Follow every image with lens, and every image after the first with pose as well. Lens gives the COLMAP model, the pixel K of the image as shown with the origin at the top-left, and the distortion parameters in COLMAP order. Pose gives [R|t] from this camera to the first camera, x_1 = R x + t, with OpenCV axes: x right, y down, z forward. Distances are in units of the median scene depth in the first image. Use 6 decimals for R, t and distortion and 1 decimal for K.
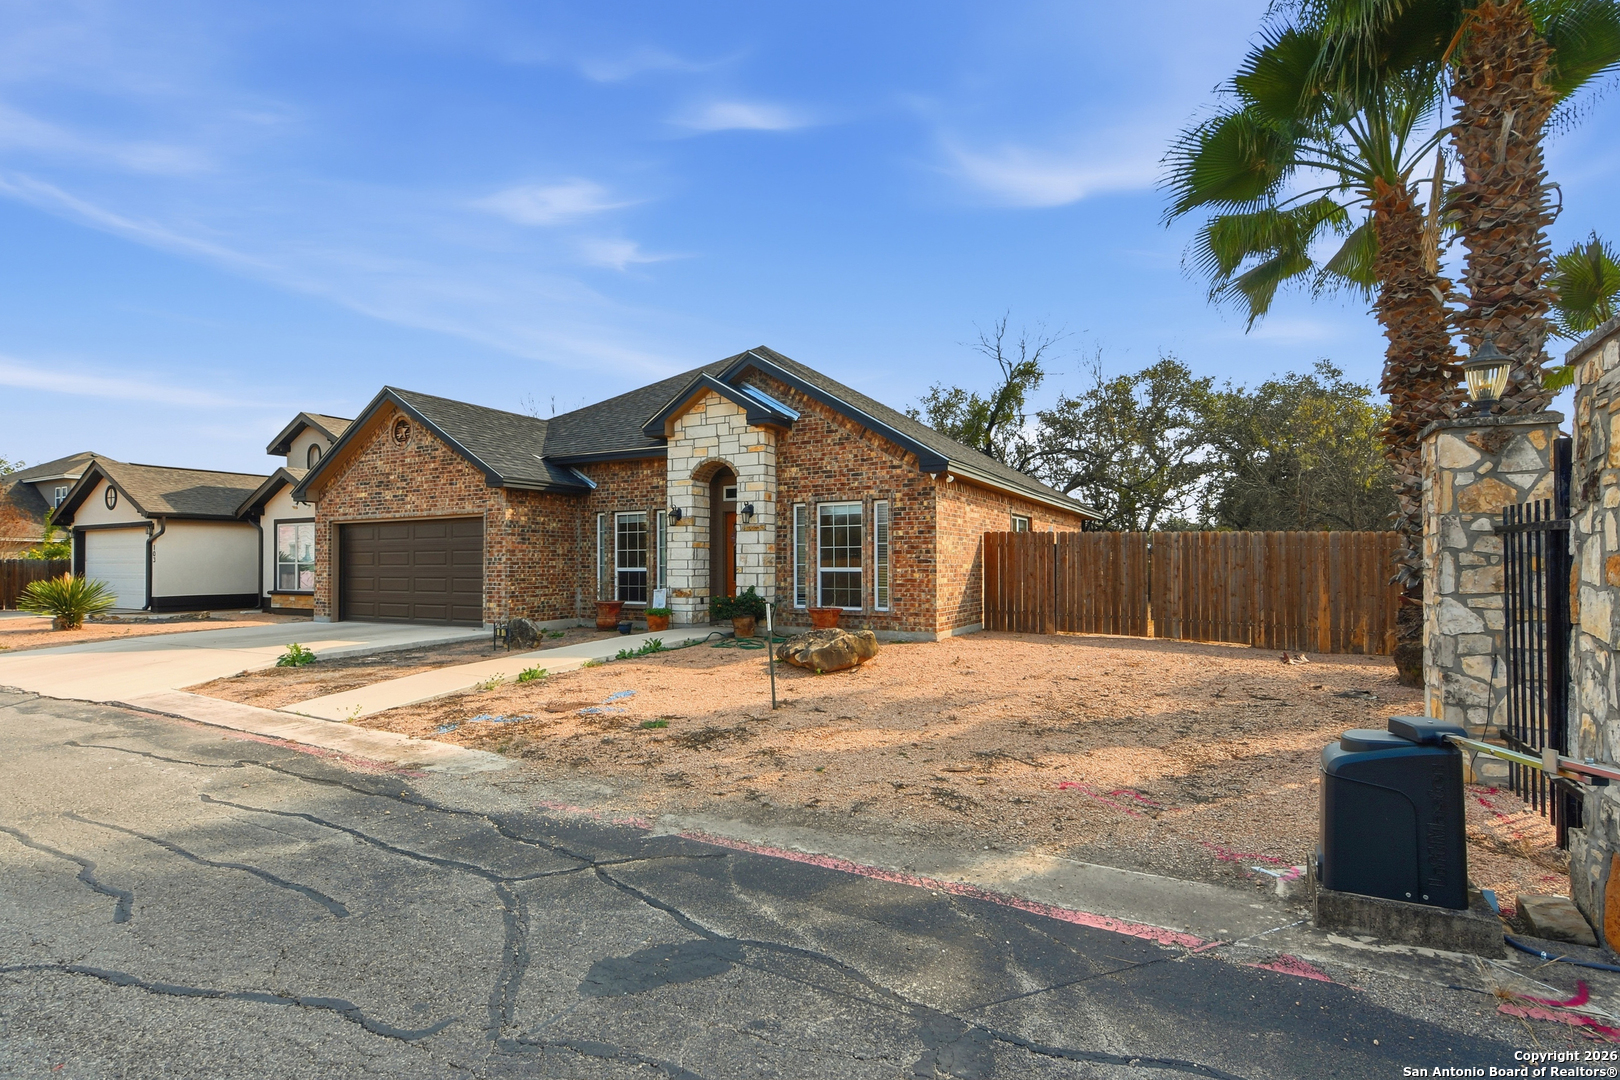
lens RADIAL K [[786.9, 0, 813.6], [0, 786.9, 547.4], [0, 0, 1]] dist [0.006633, -0.003167]
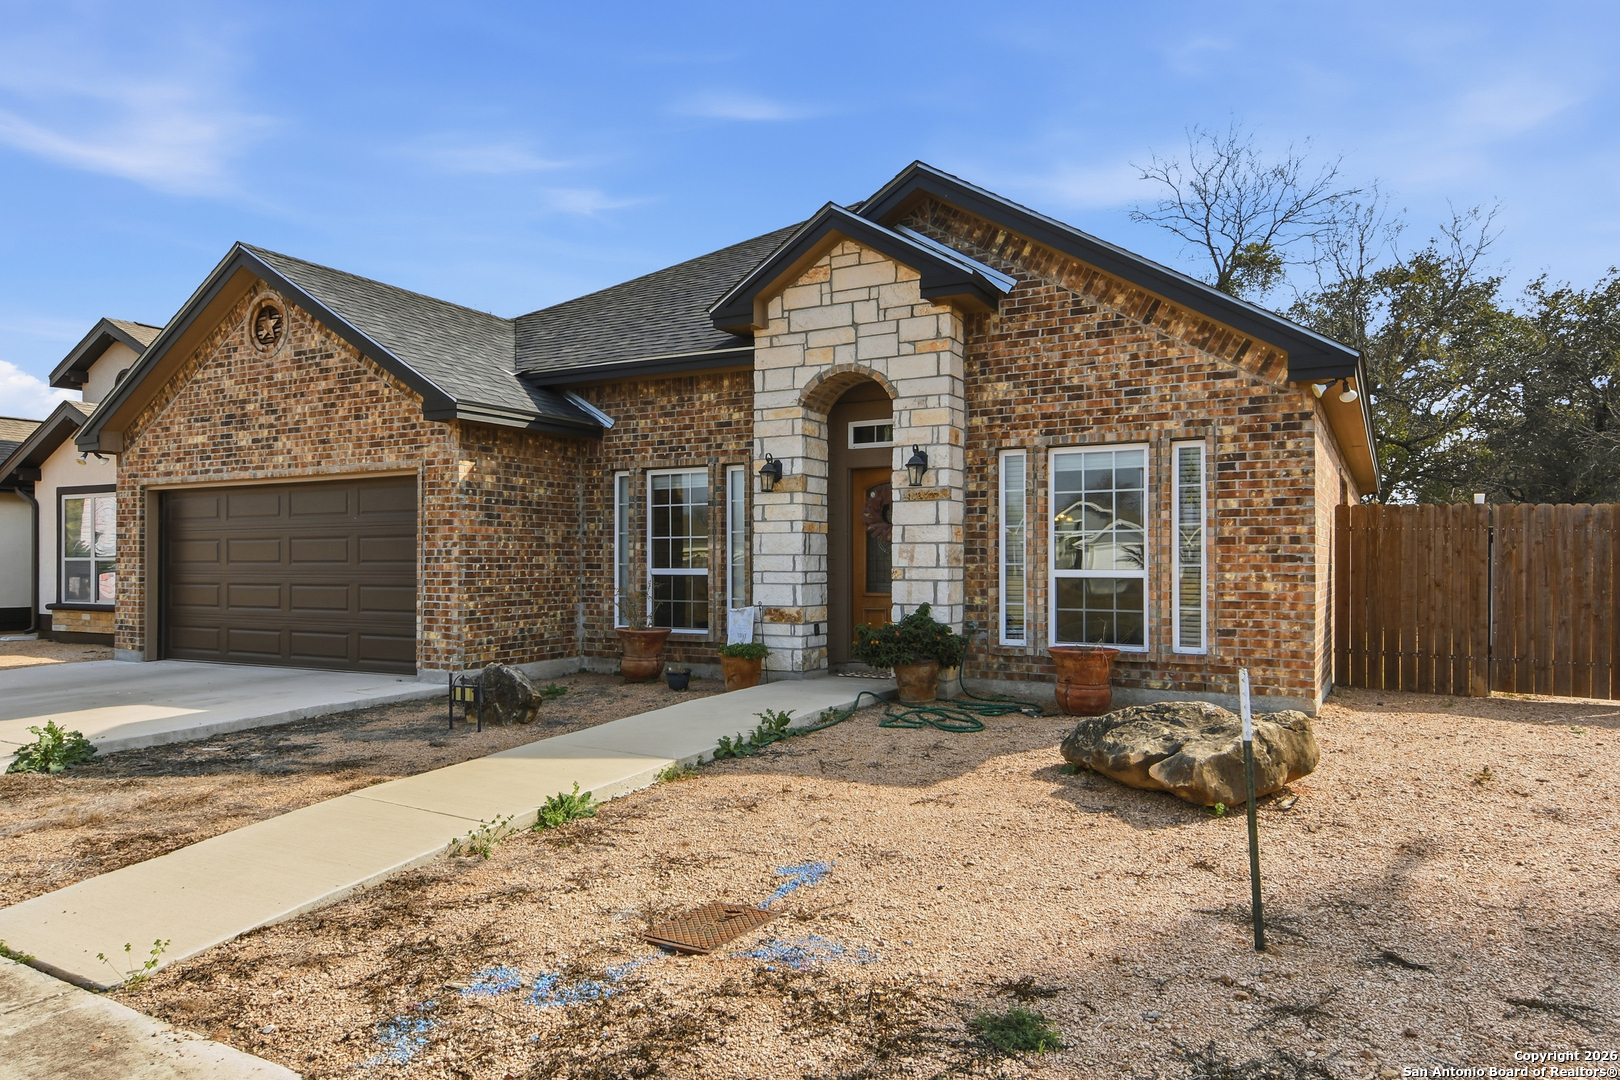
lens RADIAL K [[1056.4, 0, 805.4], [0, 1056.4, 550.3], [0, 0, 1]] dist [0.028913, 0.000339]
pose [[0.999935, 0.003426, -0.010860, -0.147887], [-0.003328, 0.999954, 0.009032, 0.006378], [0.010890, -0.008995, 0.999900, 0.276325]]
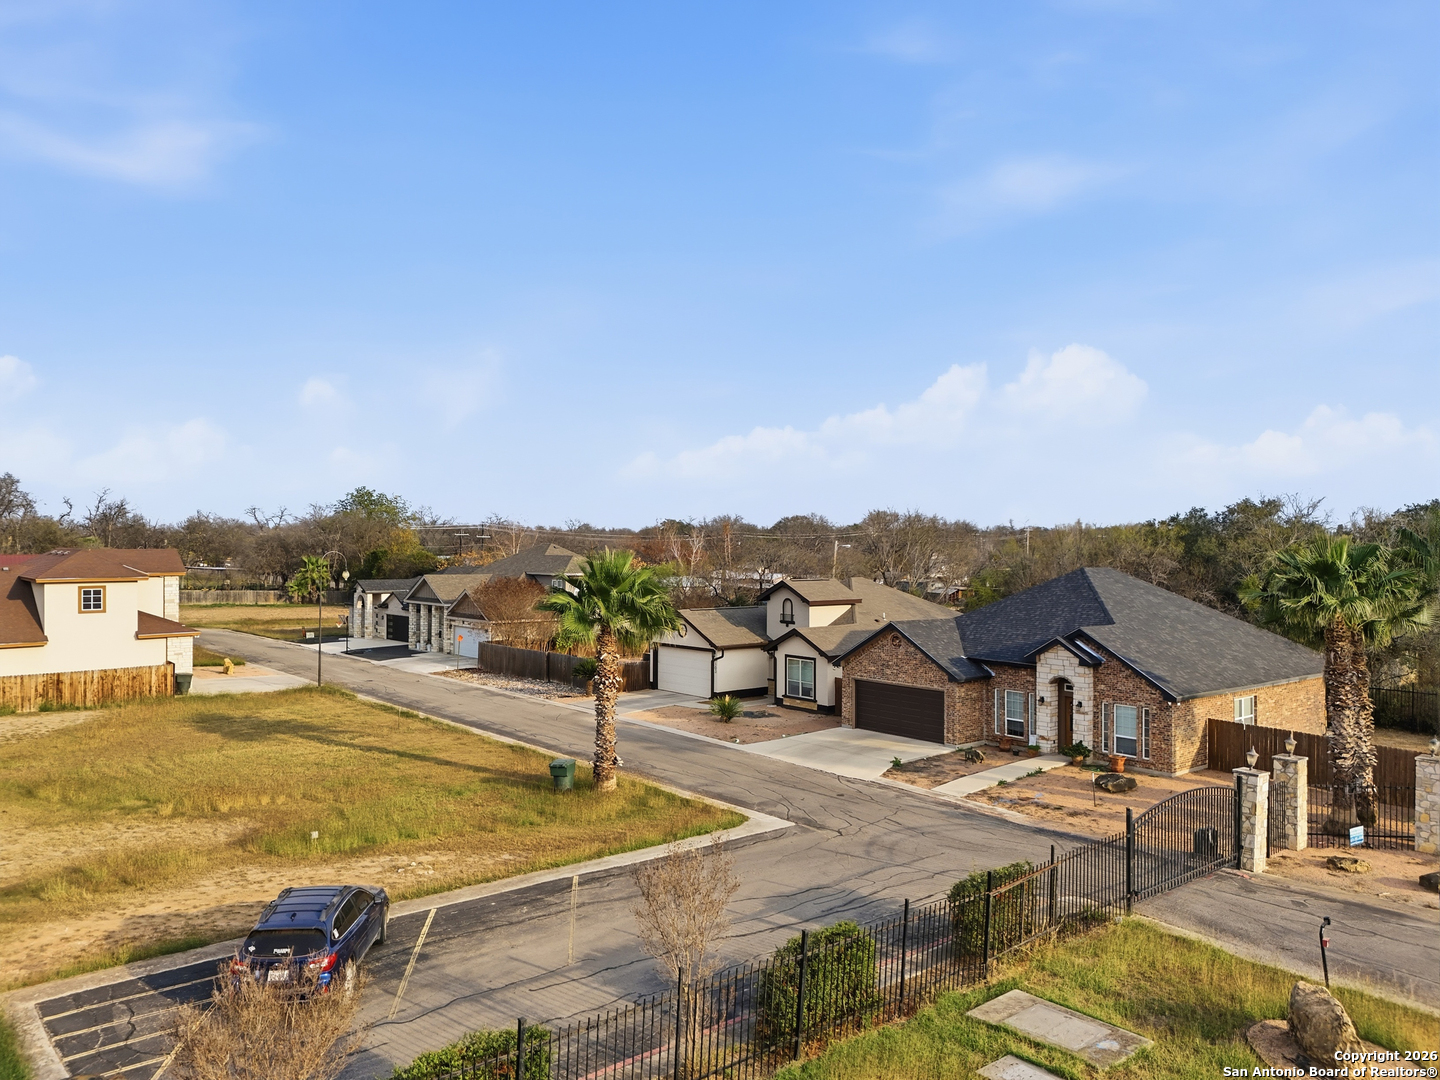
lens RADIAL K [[1068.0, 0, 720.1], [0, 1068.0, 534.2], [0, 0, 1]] dist [0.081606, -0.009451]
pose [[0.931350, 0.008181, -0.364033, 0.069376], [-0.005156, 0.999944, 0.009278, -0.516439], [0.364088, -0.006764, 0.931340, -2.012626]]
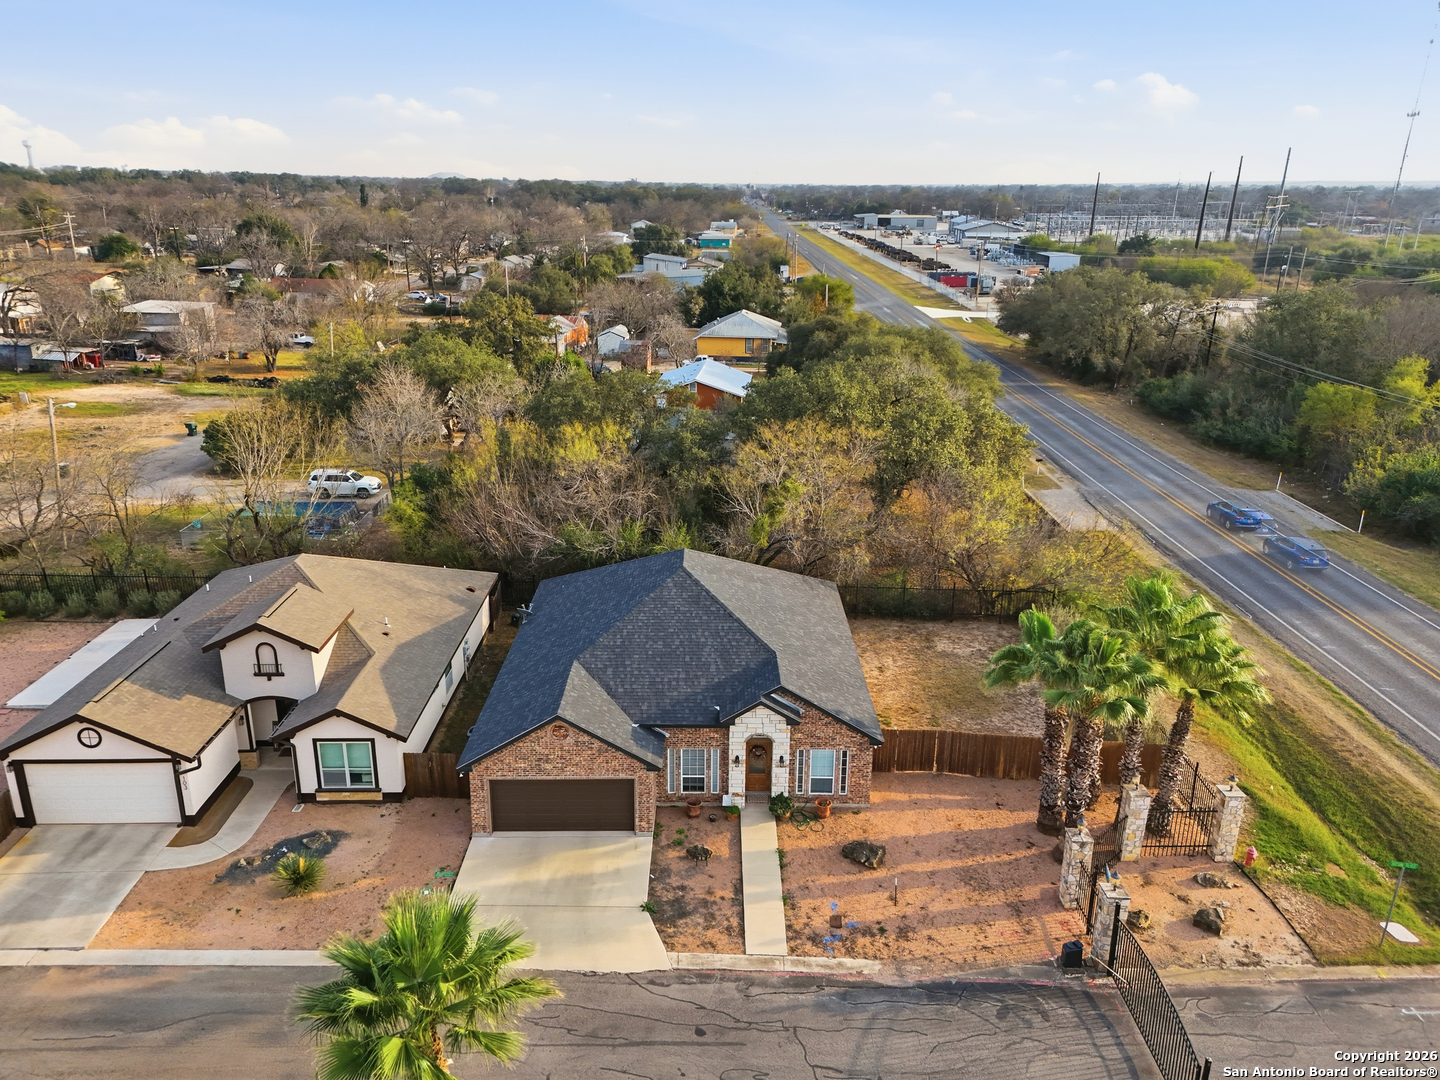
lens RADIAL K [[1068.0, 0, 730.6], [0, 1068.0, 509.8], [0, 0, 1]] dist [0.081606, -0.009451]
pose [[0.874436, -0.128158, 0.467908, -1.377029], [-0.022566, 0.952688, 0.303110, -1.461814], [-0.484617, -0.275610, 0.830172, -1.031775]]
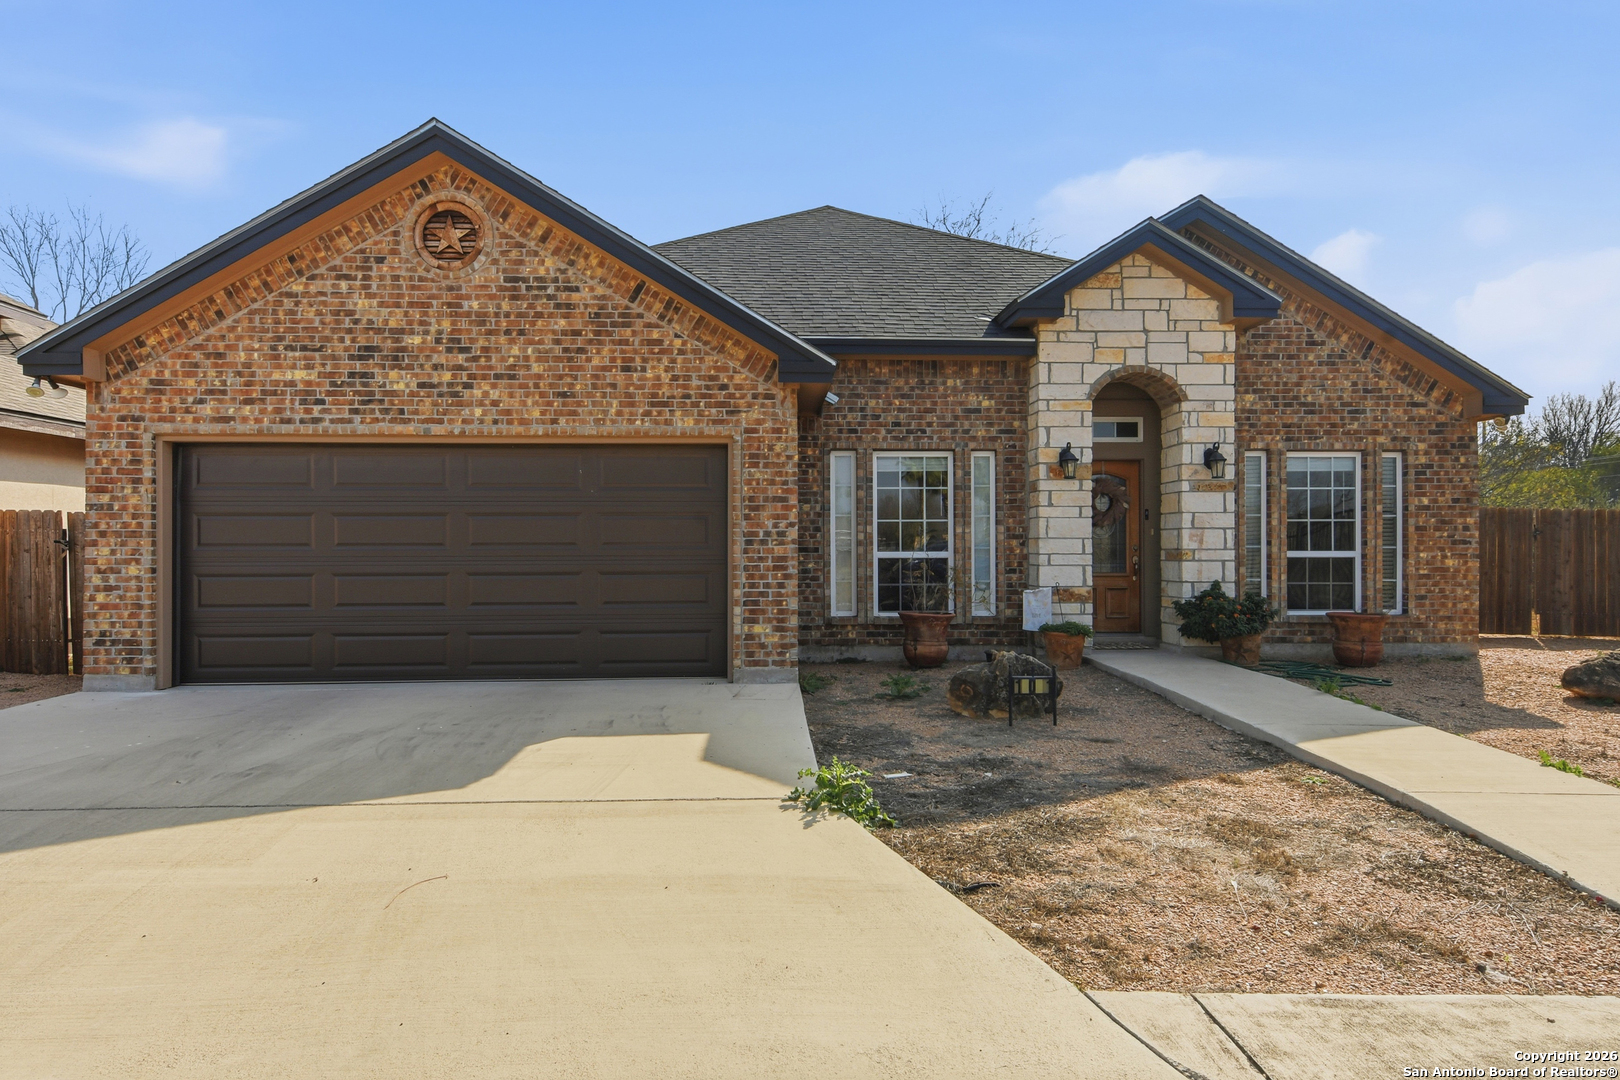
lens RADIAL K [[949.1, 0, 809.1], [0, 949.1, 545.2], [0, 0, 1]] dist [0.023924, -0.007061]
pose [[0.853017, 0.004044, 0.521867, -0.720687], [-0.012138, 0.999853, 0.012092, 0.015463], [-0.521742, -0.016649, 0.852941, 0.516506]]
